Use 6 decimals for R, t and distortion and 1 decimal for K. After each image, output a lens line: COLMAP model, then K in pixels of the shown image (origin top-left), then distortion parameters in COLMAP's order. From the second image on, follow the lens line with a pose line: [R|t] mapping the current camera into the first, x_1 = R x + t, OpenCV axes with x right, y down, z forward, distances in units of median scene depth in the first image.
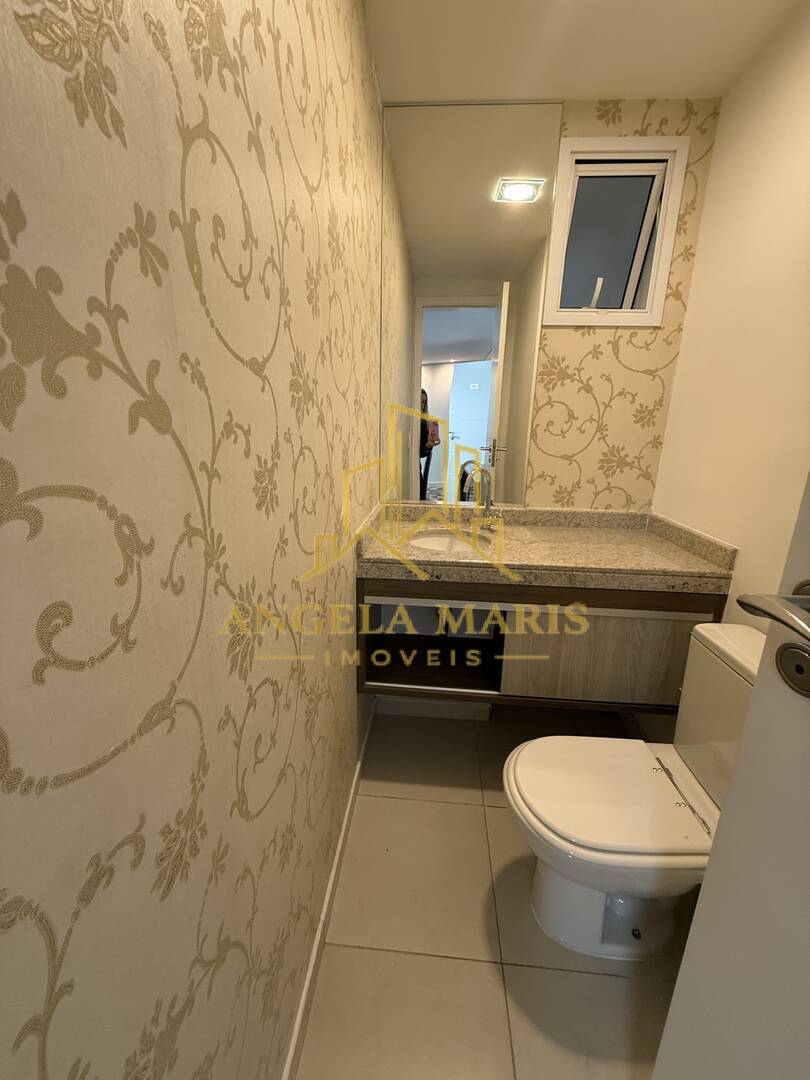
lens RADIAL K [[429.9, 0, 408.7], [0, 429.9, 540.1], [0, 0, 1]] dist [0.002204, 0.000289]
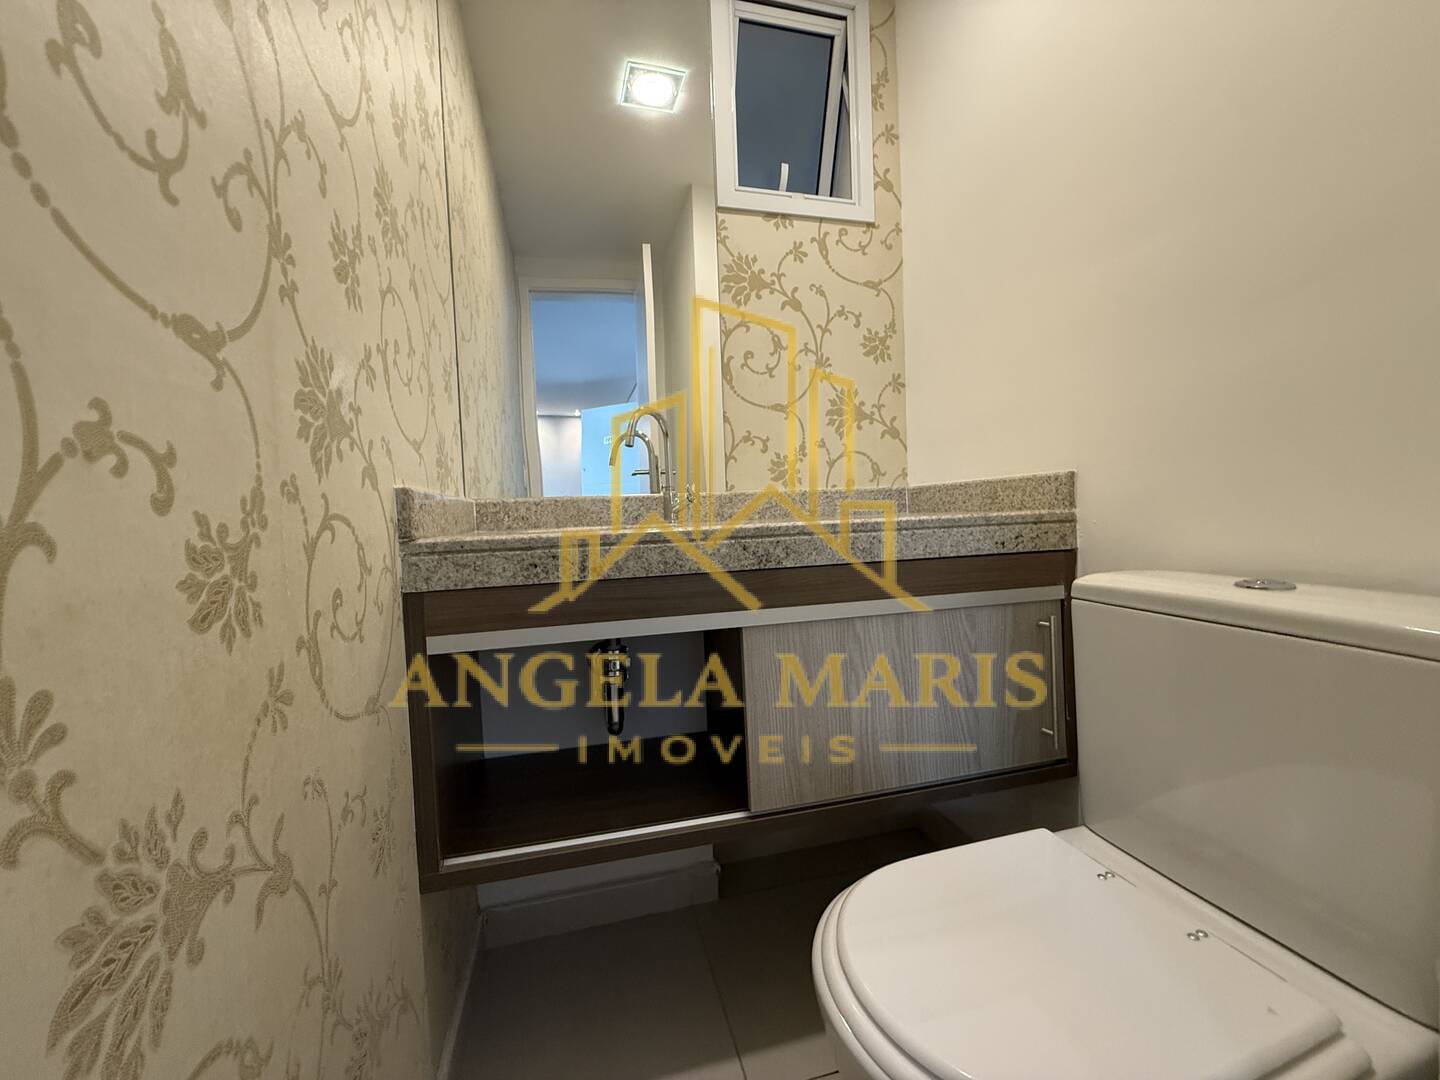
lens RADIAL K [[573.2, 0, 720.3], [0, 573.2, 541.7], [0, 0, 1]] dist [0.002204, 0.000289]
pose [[0.944885, -0.074735, 0.318759, -0.000894], [0.142819, 0.970170, -0.195892, 0.175700], [-0.294610, 0.230620, 0.927372, 0.331332]]
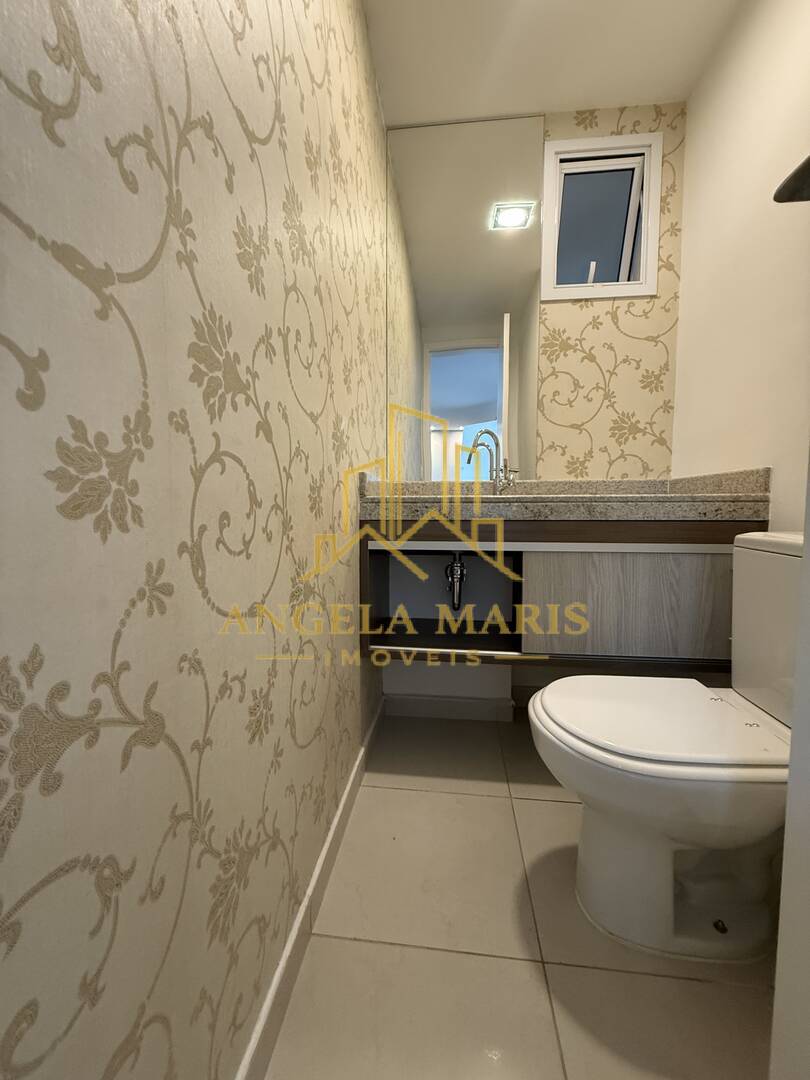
lens RADIAL K [[429.9, 0, 408.4], [0, 429.9, 539.3], [0, 0, 1]] dist [0.002204, 0.000289]
pose [[0.999112, -0.021059, -0.036497, 0.016942], [0.013785, 0.981847, -0.189171, 0.279195], [0.039818, 0.188500, 0.981266, 0.078612]]
